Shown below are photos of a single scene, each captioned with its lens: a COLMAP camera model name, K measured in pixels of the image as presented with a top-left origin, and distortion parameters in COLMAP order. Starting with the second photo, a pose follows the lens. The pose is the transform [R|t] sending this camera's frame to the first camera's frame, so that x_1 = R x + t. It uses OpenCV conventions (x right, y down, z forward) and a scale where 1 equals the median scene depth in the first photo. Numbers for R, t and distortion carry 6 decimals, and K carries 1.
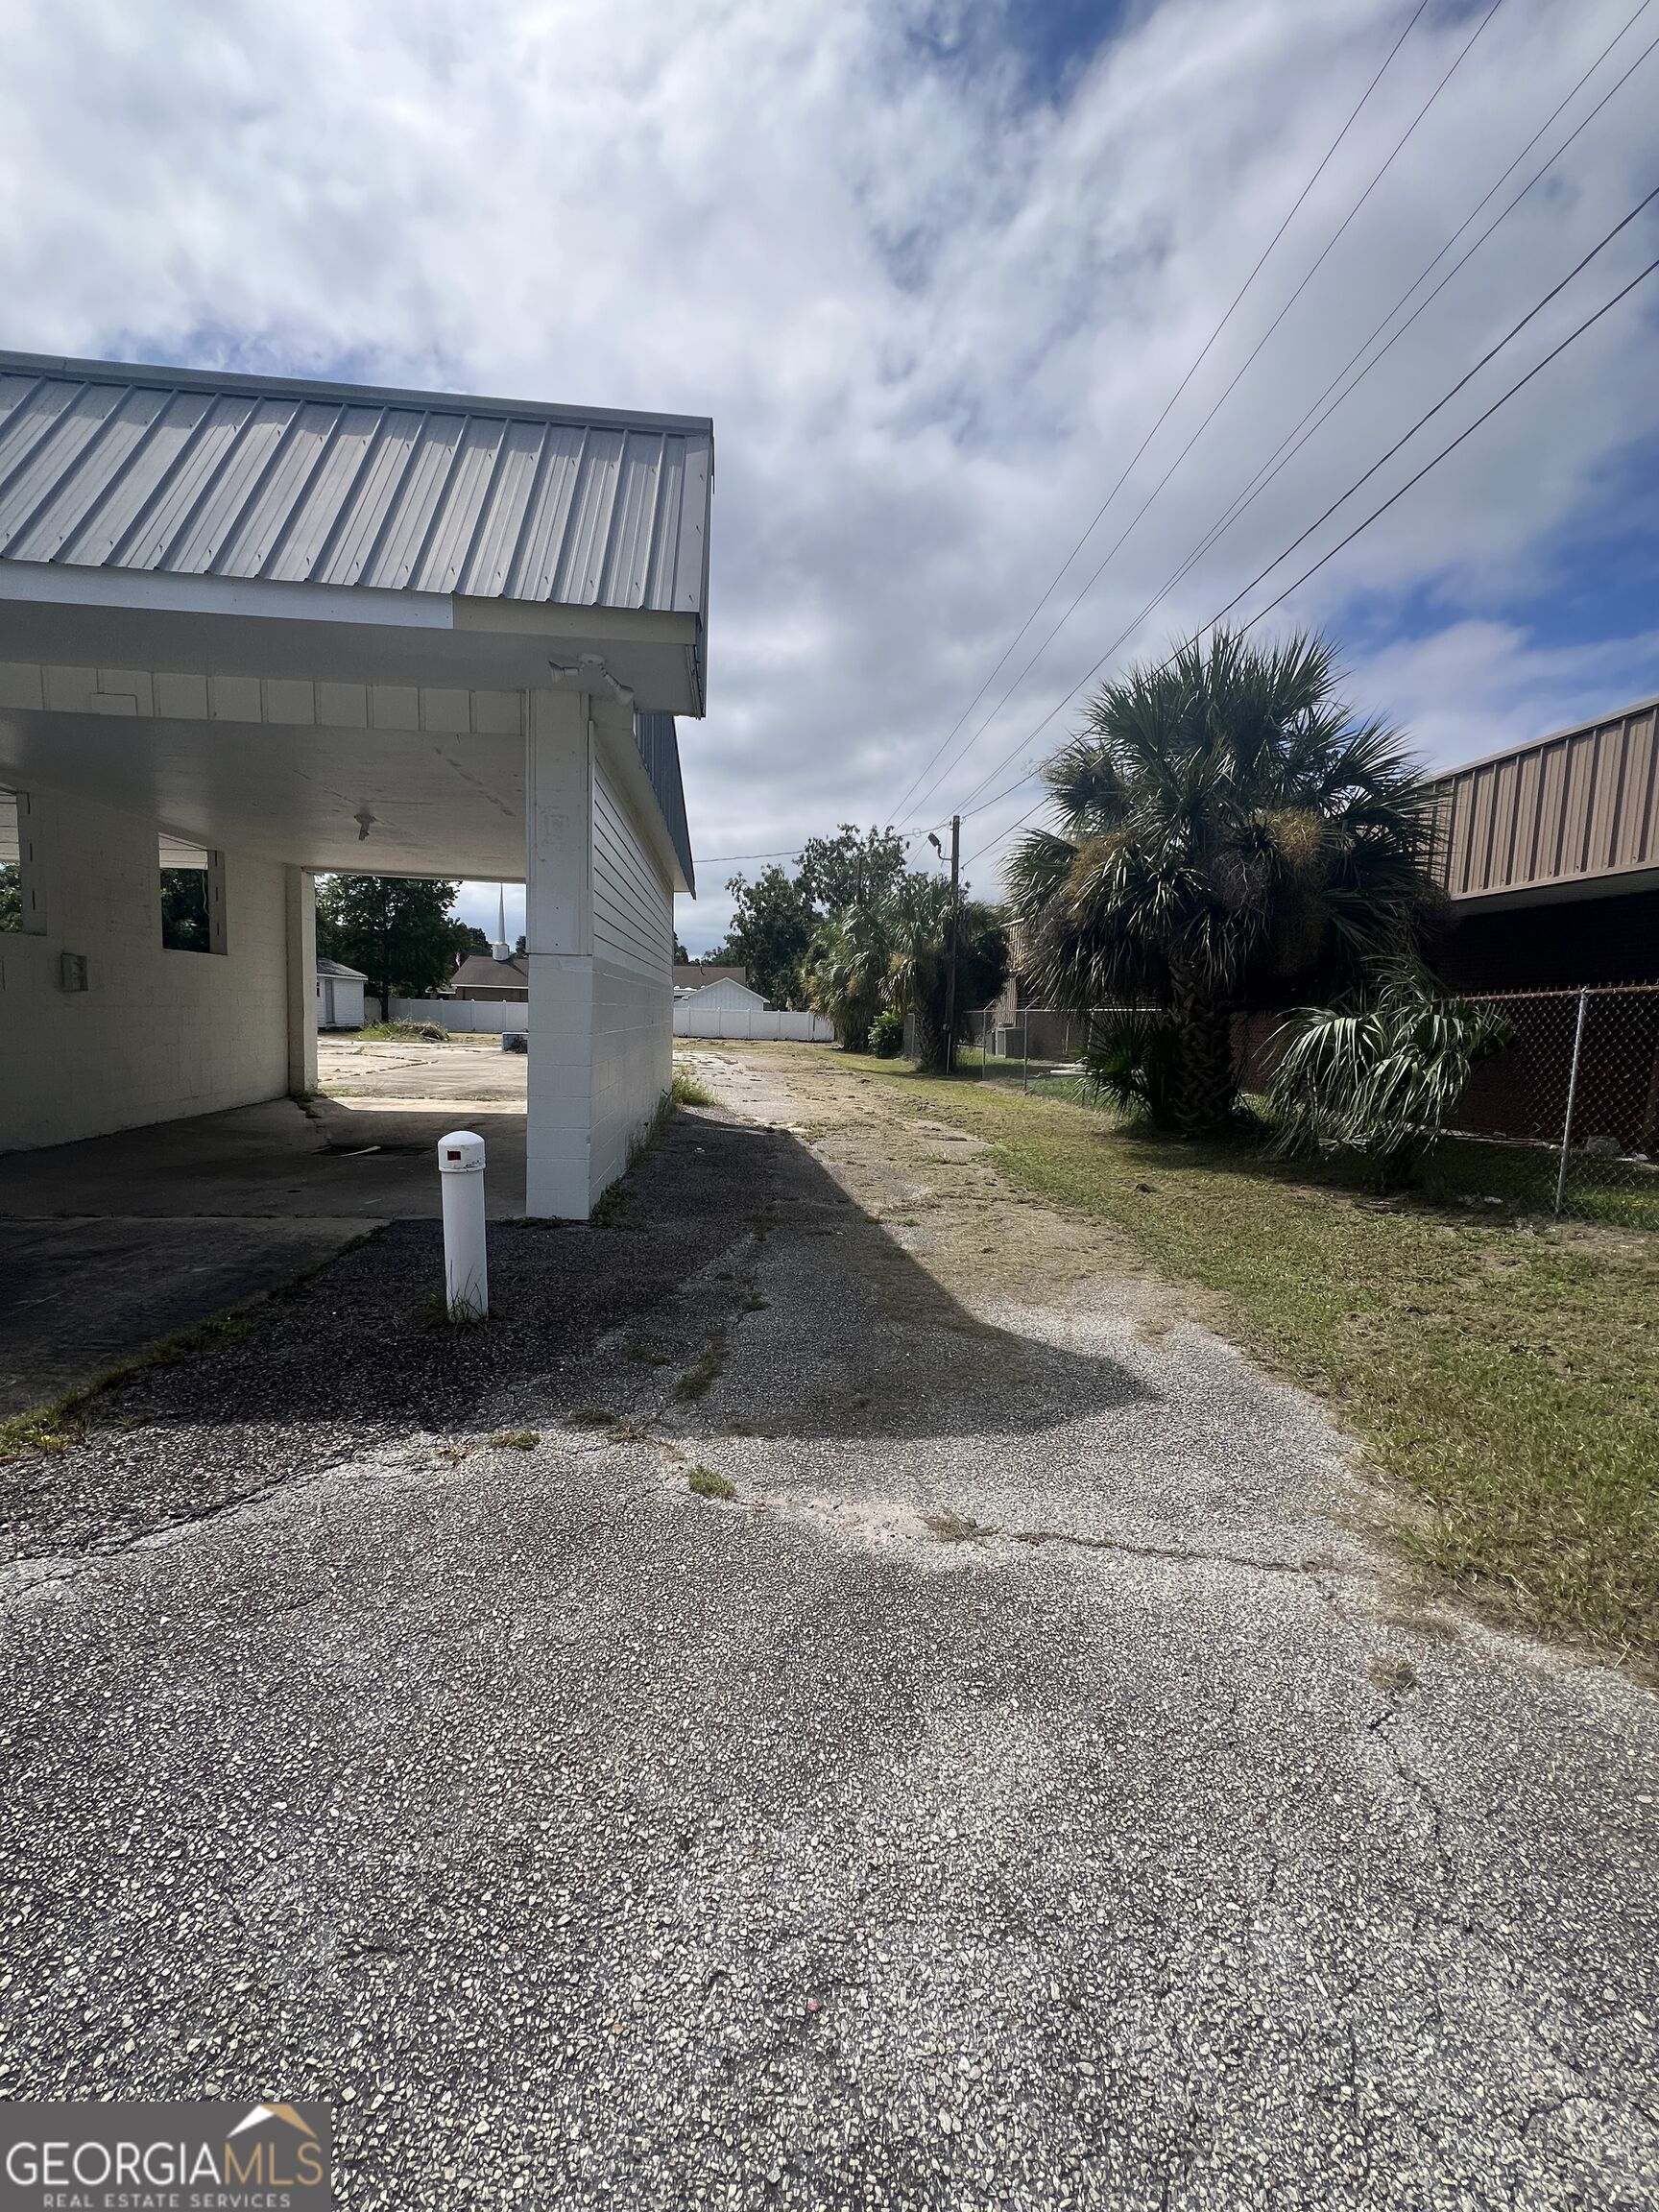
lens RADIAL K [[909.9, 0, 840.2], [0, 909.9, 1102.6], [0, 0, 1]] dist [-0.003509, 0.000878]
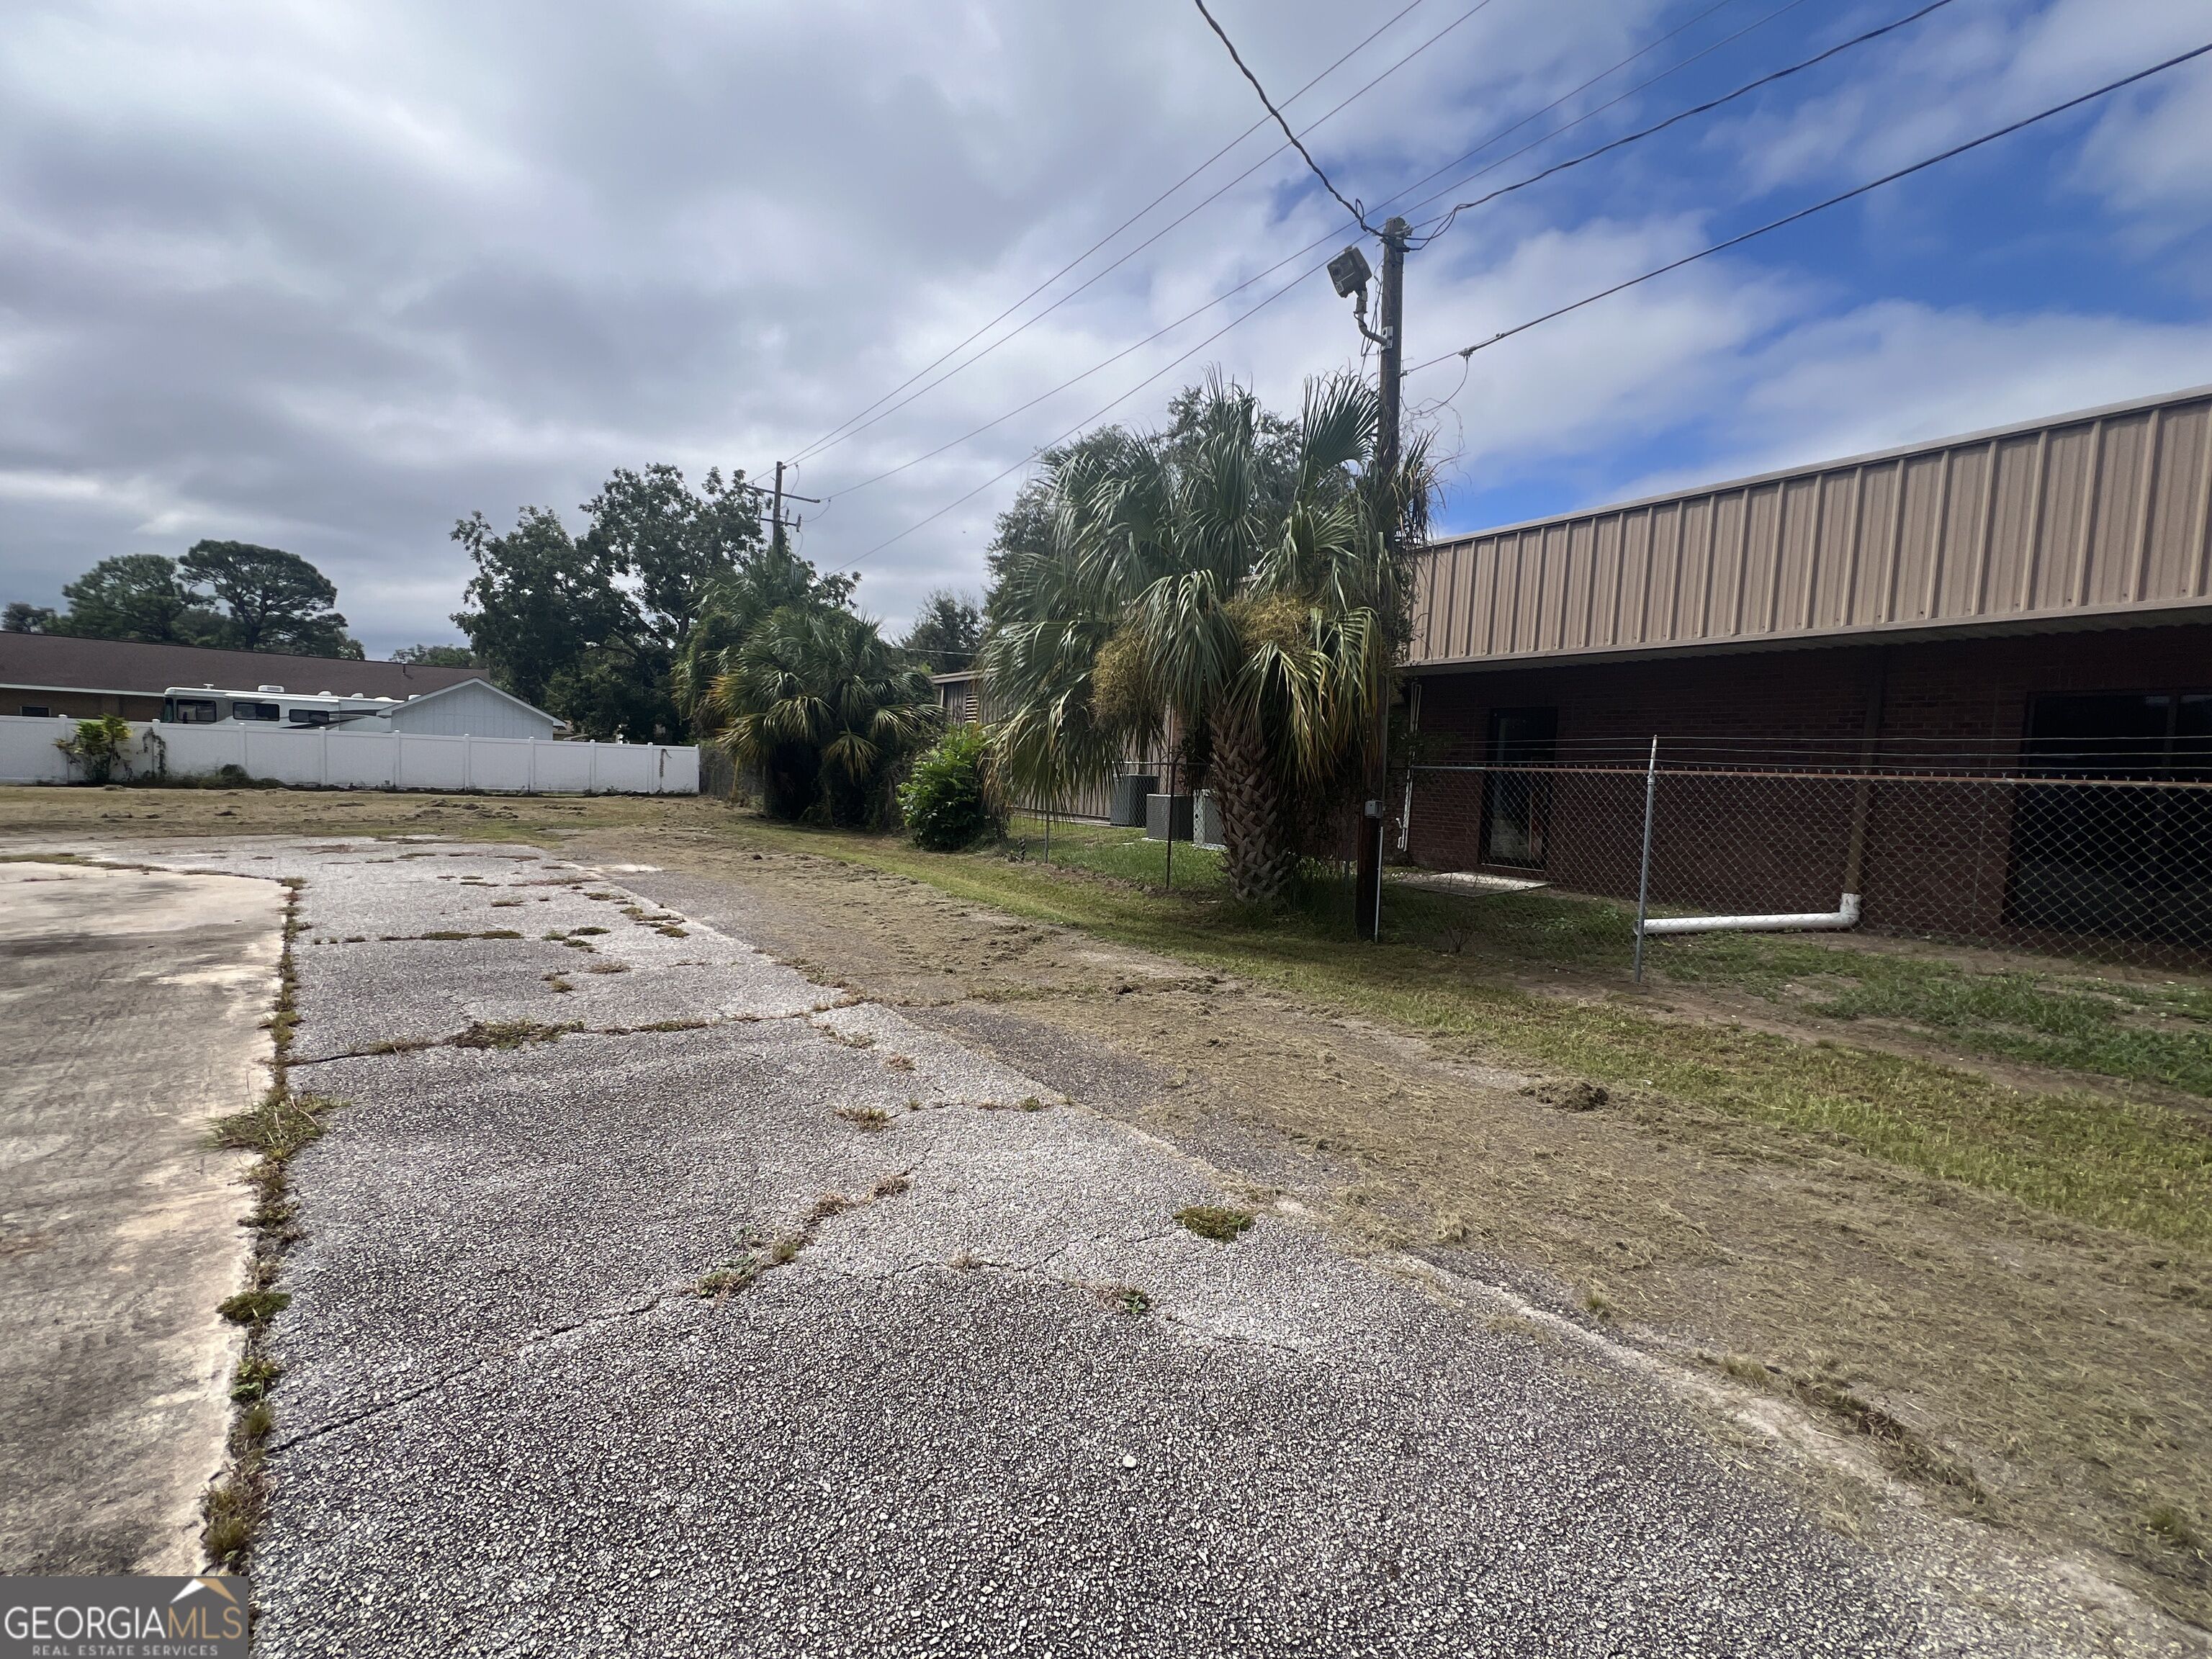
lens RADIAL K [[909.9, 0, 1058.2], [0, 909.9, 834.5], [0, 0, 1]] dist [-0.003509, 0.000878]
pose [[0.883040, -0.029370, 0.468378, -0.500813], [0.028388, 0.999555, 0.009159, -0.250418], [-0.468439, 0.005209, 0.883481, 2.320232]]
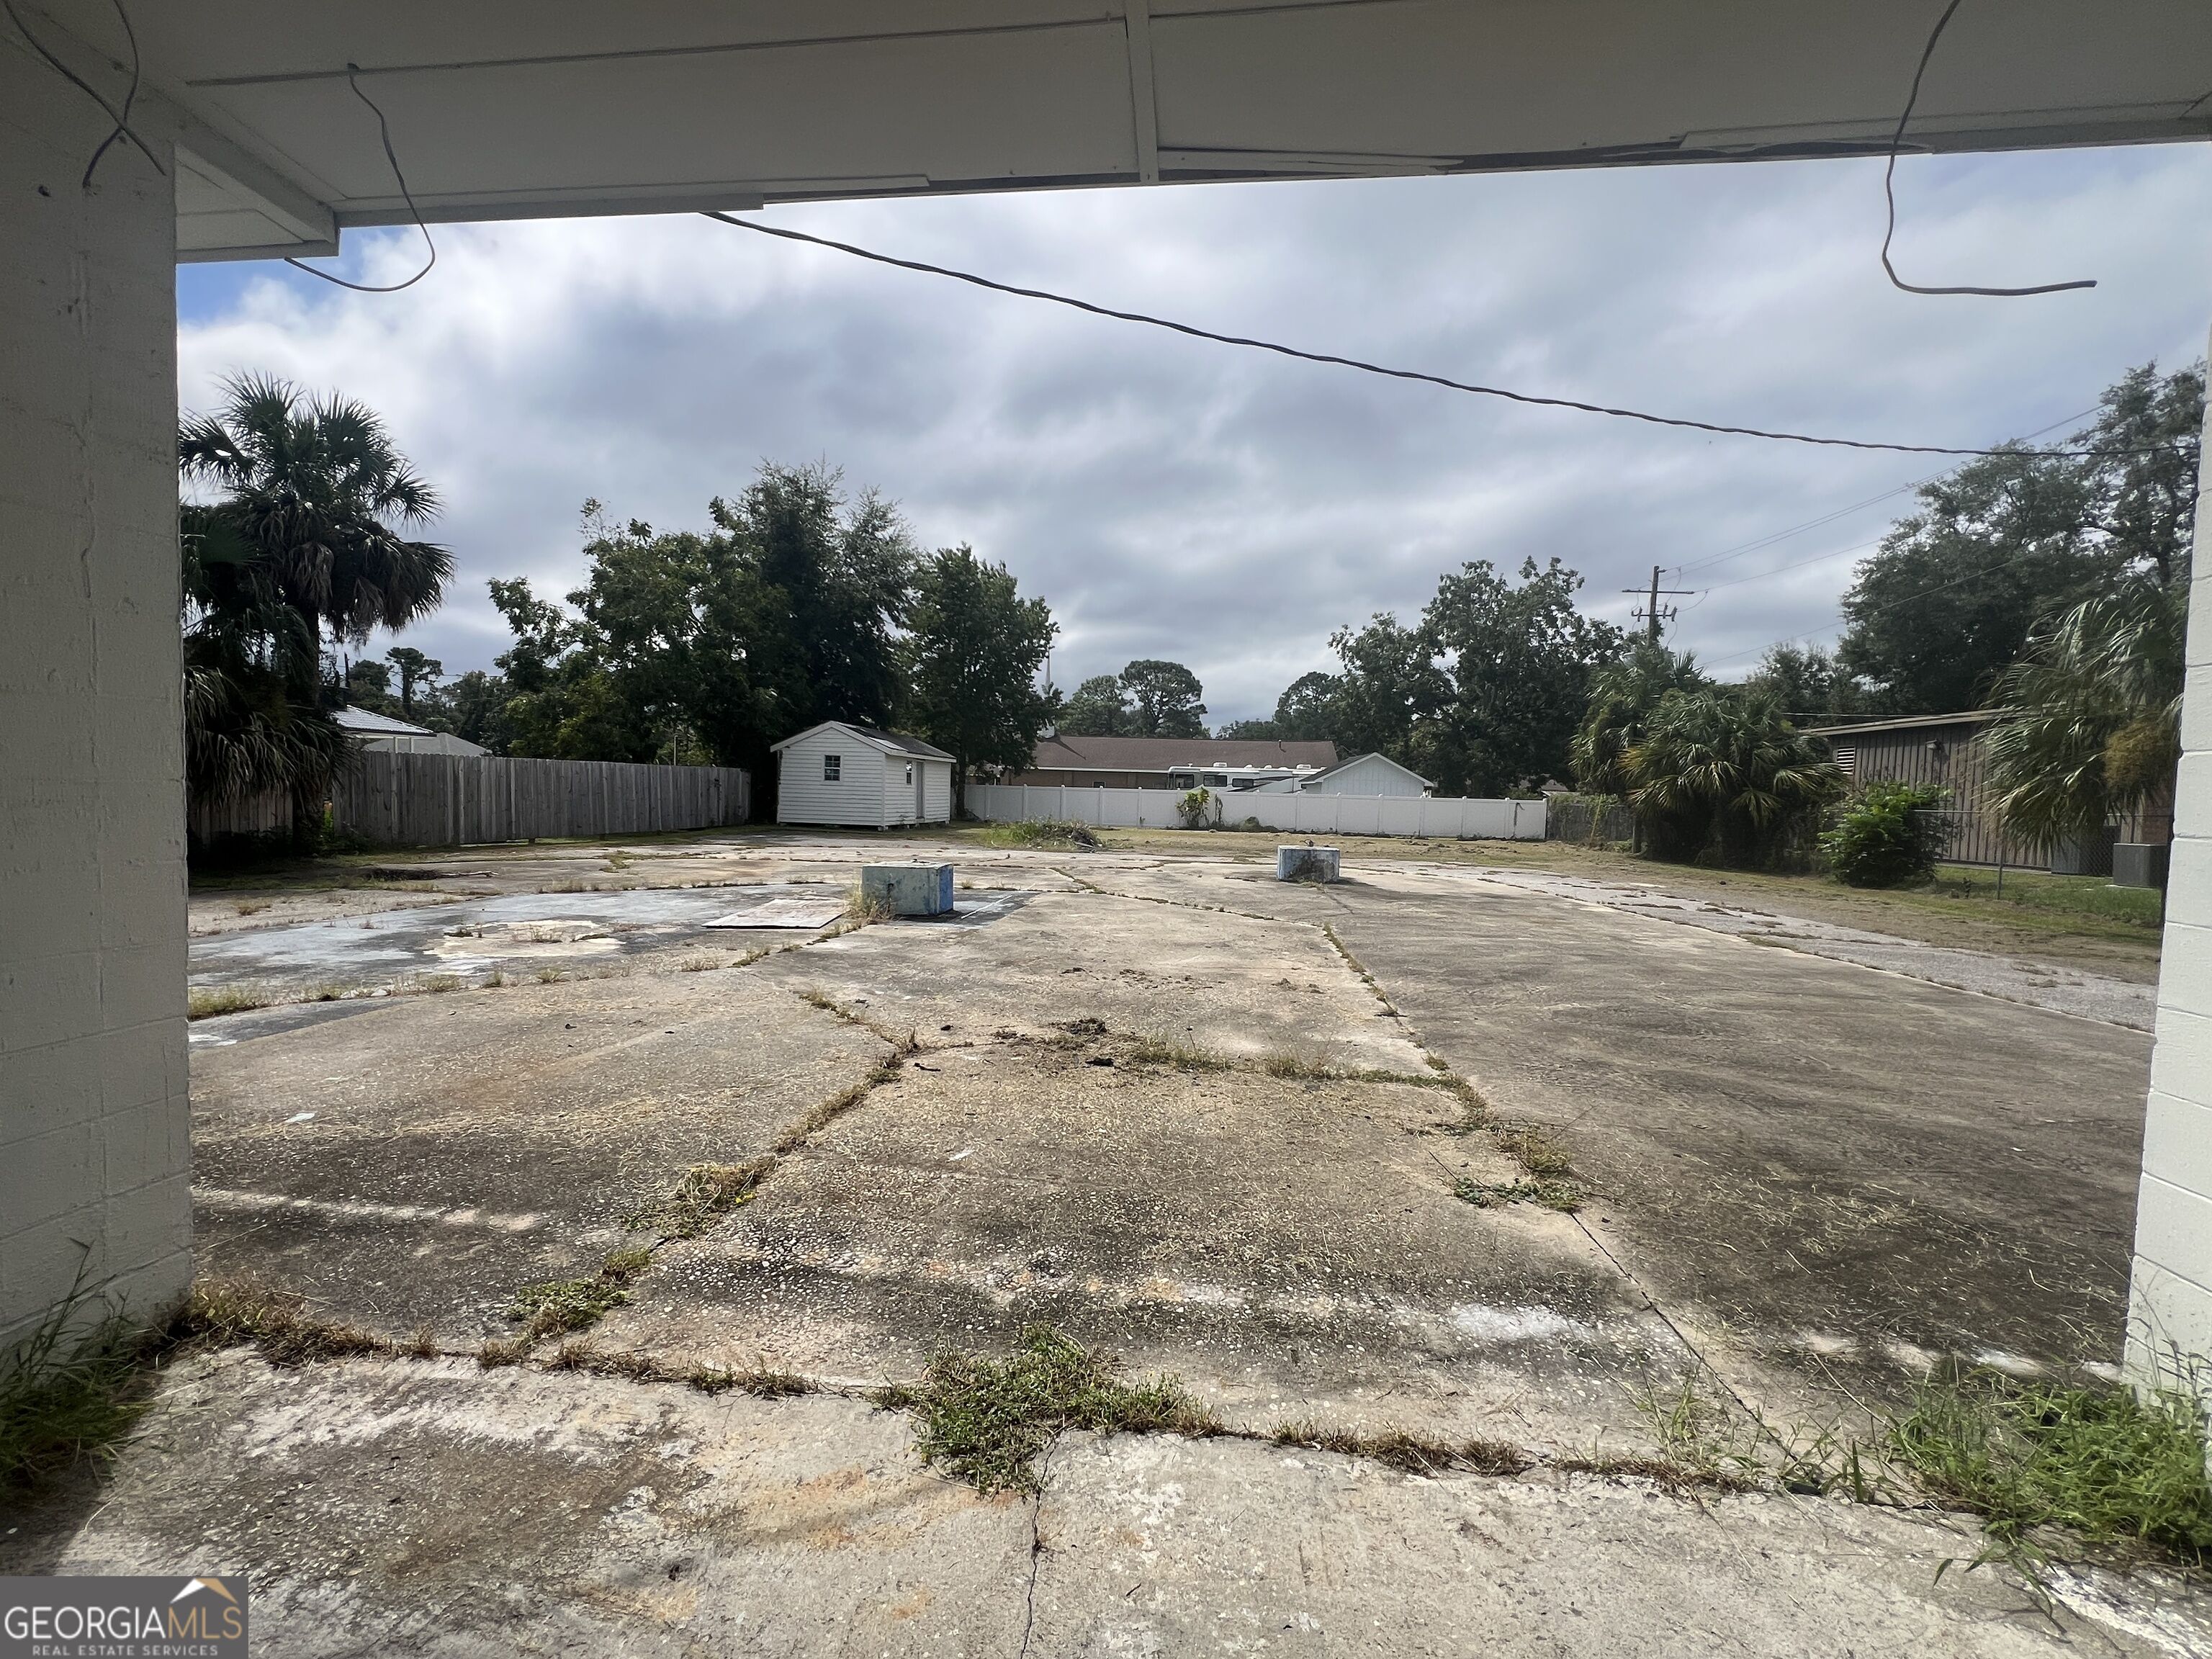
lens RADIAL K [[909.9, 0, 1125.9], [0, 909.9, 848.0], [0, 0, 1]] dist [-0.003509, 0.000878]
pose [[0.982580, 0.006749, -0.185715, -1.277941], [-0.013135, 0.999363, -0.033179, -0.201162], [0.185373, 0.035040, 0.982043, 1.463763]]
